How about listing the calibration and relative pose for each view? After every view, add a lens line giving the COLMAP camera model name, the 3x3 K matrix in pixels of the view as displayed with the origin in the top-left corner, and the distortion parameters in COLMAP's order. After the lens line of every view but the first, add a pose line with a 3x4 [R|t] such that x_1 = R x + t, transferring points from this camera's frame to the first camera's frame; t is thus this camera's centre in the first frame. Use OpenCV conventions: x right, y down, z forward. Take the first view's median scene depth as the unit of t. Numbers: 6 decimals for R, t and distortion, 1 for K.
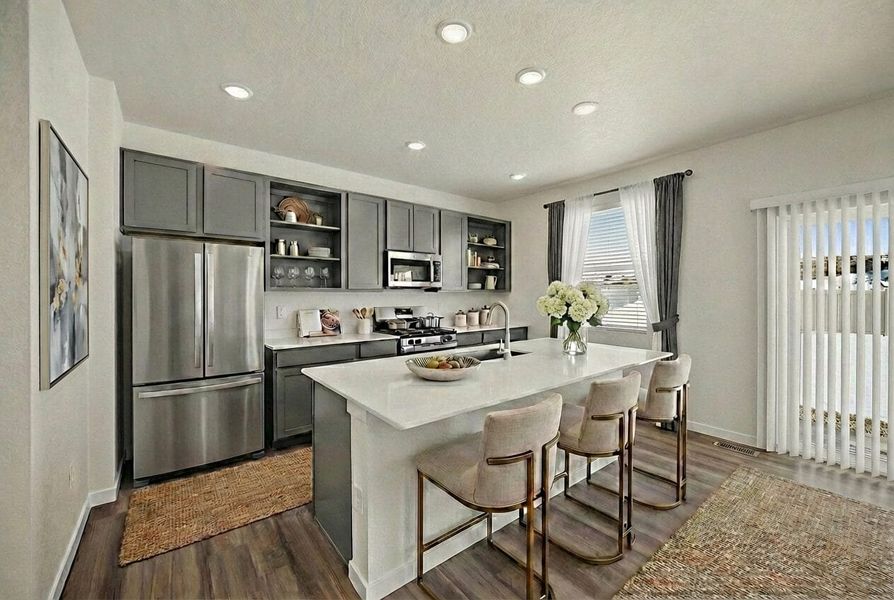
lens RADIAL K [[351.9, 0, 442.1], [0, 351.9, 295.6], [0, 0, 1]] dist [-0.000406, 0.000032]
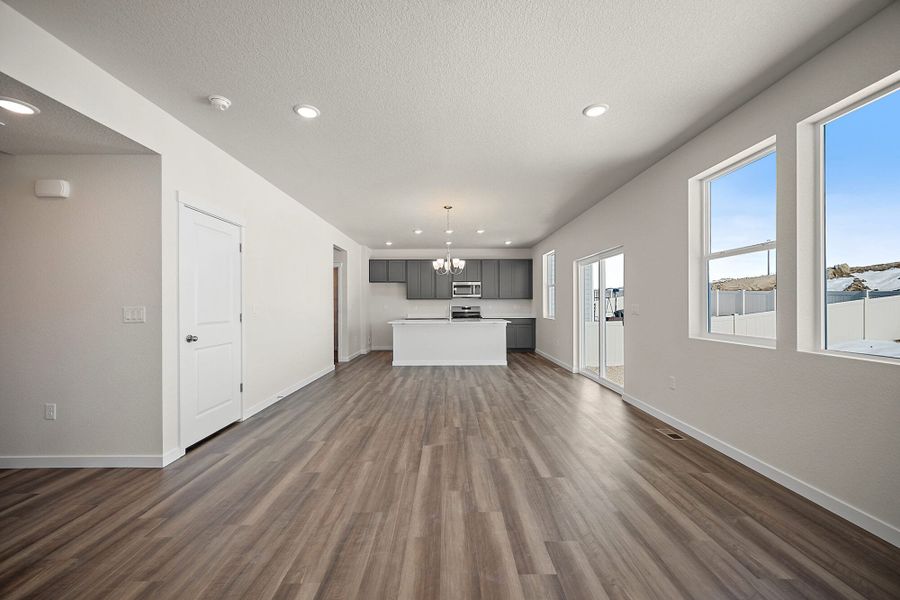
lens RADIAL K [[352.1, 0, 447.9], [0, 352.1, 302.7], [0, 0, 1]] dist [-0.000337, -0.000115]
pose [[0.789926, -0.002925, -0.613195, 1.415356], [-0.001074, 0.999980, -0.006152, 0.029340], [0.613201, 0.005518, 0.789908, -0.989409]]
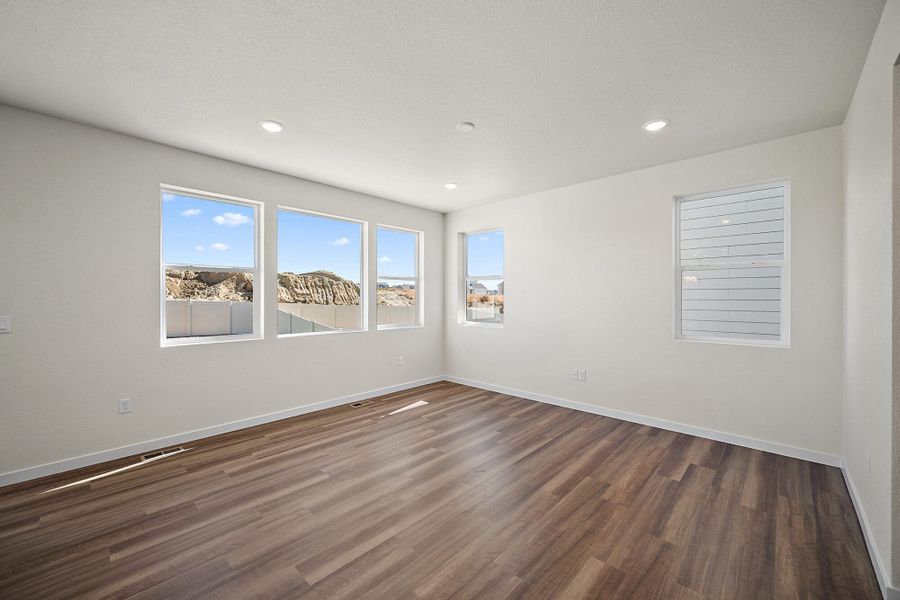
lens RADIAL K [[358.4, 0, 449.9], [0, 358.4, 303.1], [0, 0, 1]] dist [0.001842, -0.000044]
pose [[-0.152812, -0.008332, 0.988220, 0.329171], [0.003246, 0.999955, 0.008933, -0.001869], [-0.988250, 0.004573, -0.152778, -0.445812]]
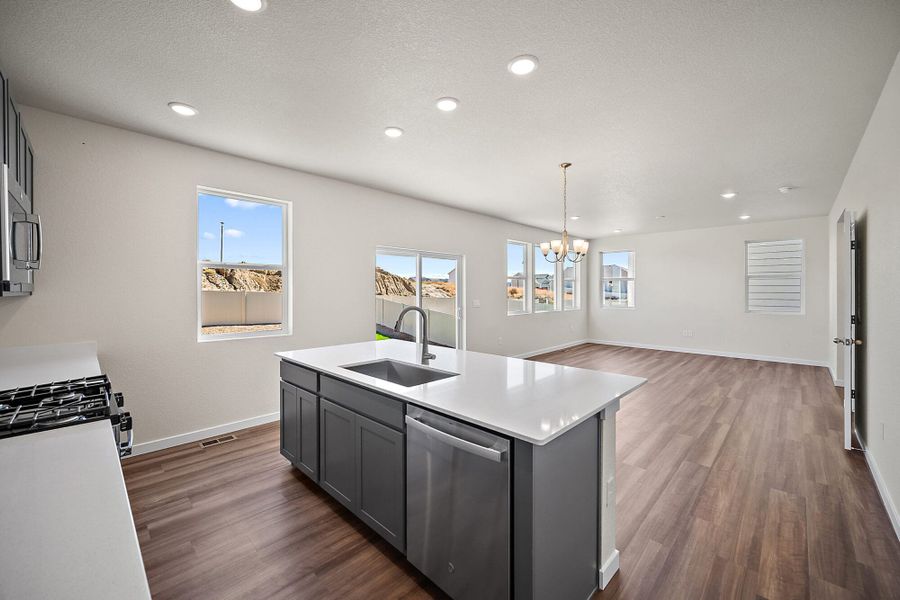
lens RADIAL K [[359.4, 0, 450.0], [0, 359.4, 294.9], [0, 0, 1]] dist [0.000020, 0.000346]
pose [[-0.137887, -0.007762, 0.990417, -0.566731], [0.005033, 0.999951, 0.008538, -0.015585], [-0.990435, 0.006162, -0.137842, 0.734590]]
